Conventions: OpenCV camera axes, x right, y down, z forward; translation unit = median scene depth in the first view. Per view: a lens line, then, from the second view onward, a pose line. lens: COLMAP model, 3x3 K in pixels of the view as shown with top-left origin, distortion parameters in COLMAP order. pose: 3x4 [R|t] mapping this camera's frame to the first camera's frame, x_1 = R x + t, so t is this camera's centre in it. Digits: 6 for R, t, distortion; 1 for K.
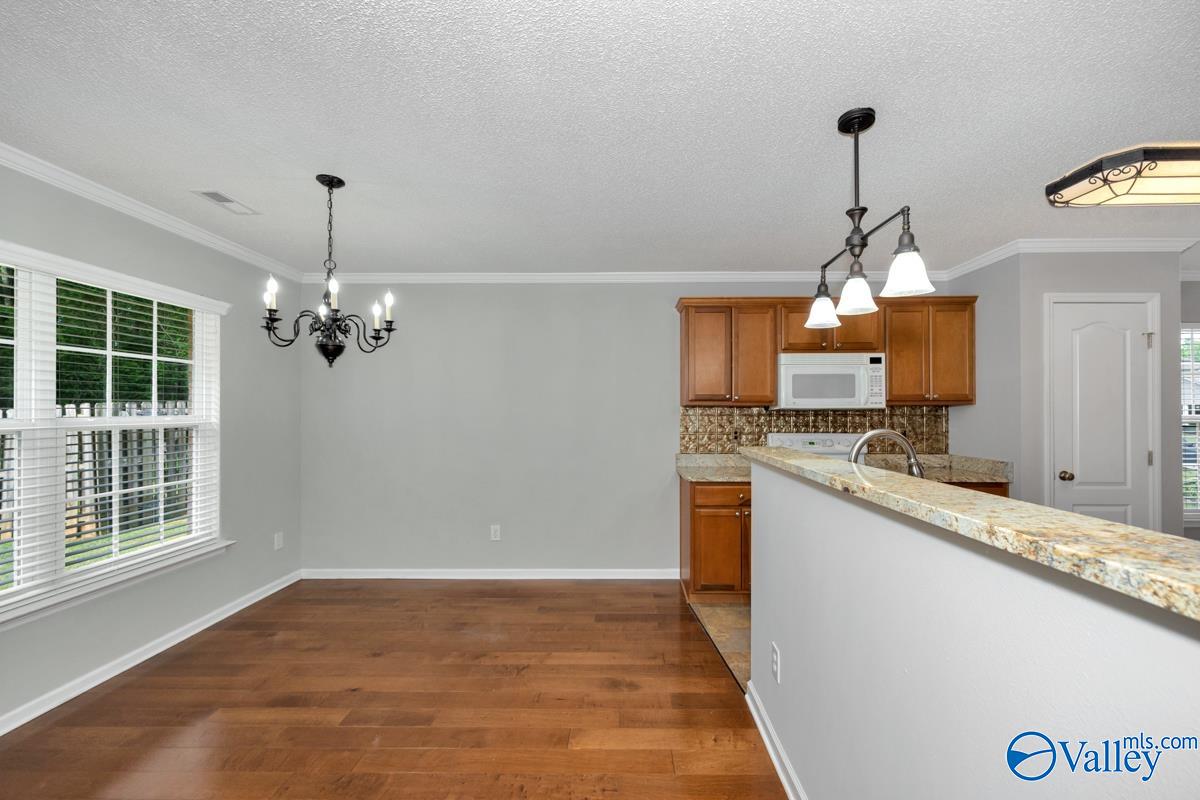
lens RADIAL K [[500.4, 0, 603.0], [0, 500.4, 407.8], [0, 0, 1]] dist [-0.005038, -0.001113]
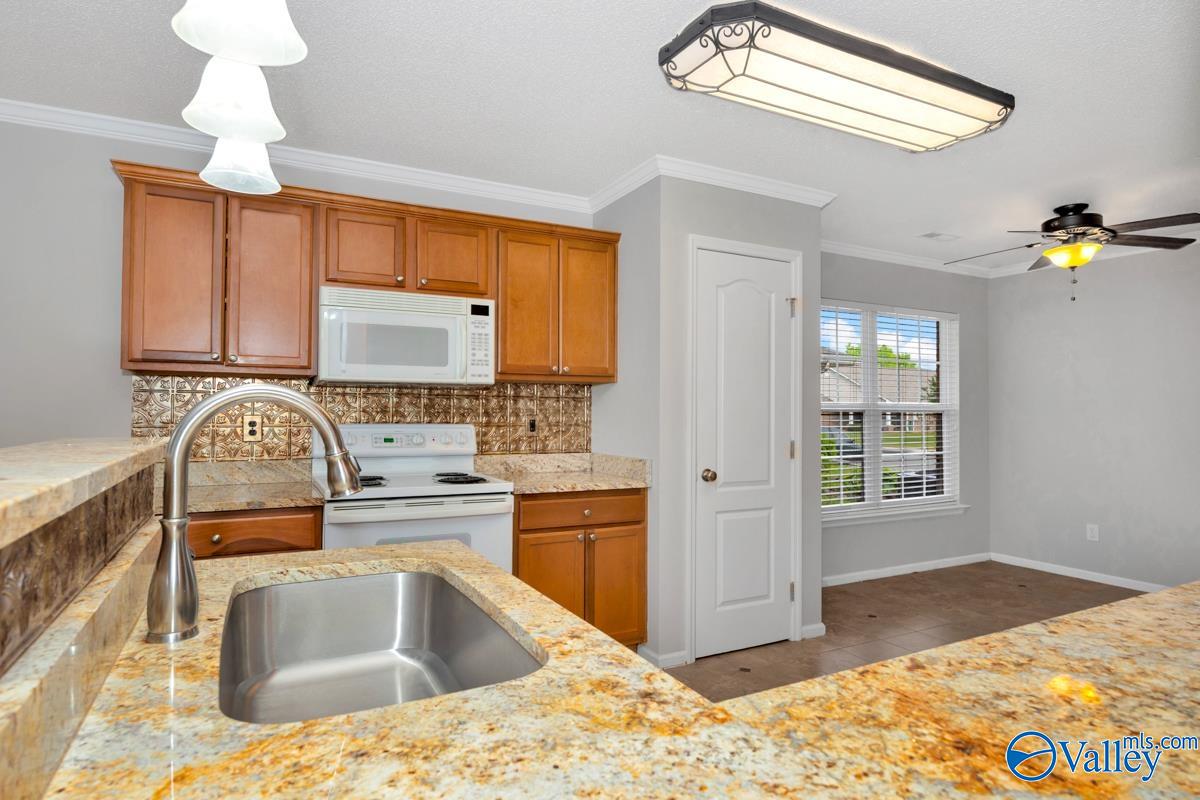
lens RADIAL K [[658.1, 0, 600.1], [0, 658.1, 408.1], [0, 0, 1]] dist [-0.015741, -0.000171]
pose [[0.878526, 0.003762, 0.477680, 0.275696], [-0.006233, 0.999974, 0.003586, 0.028627], [-0.477654, -0.006128, 0.878527, 0.174484]]
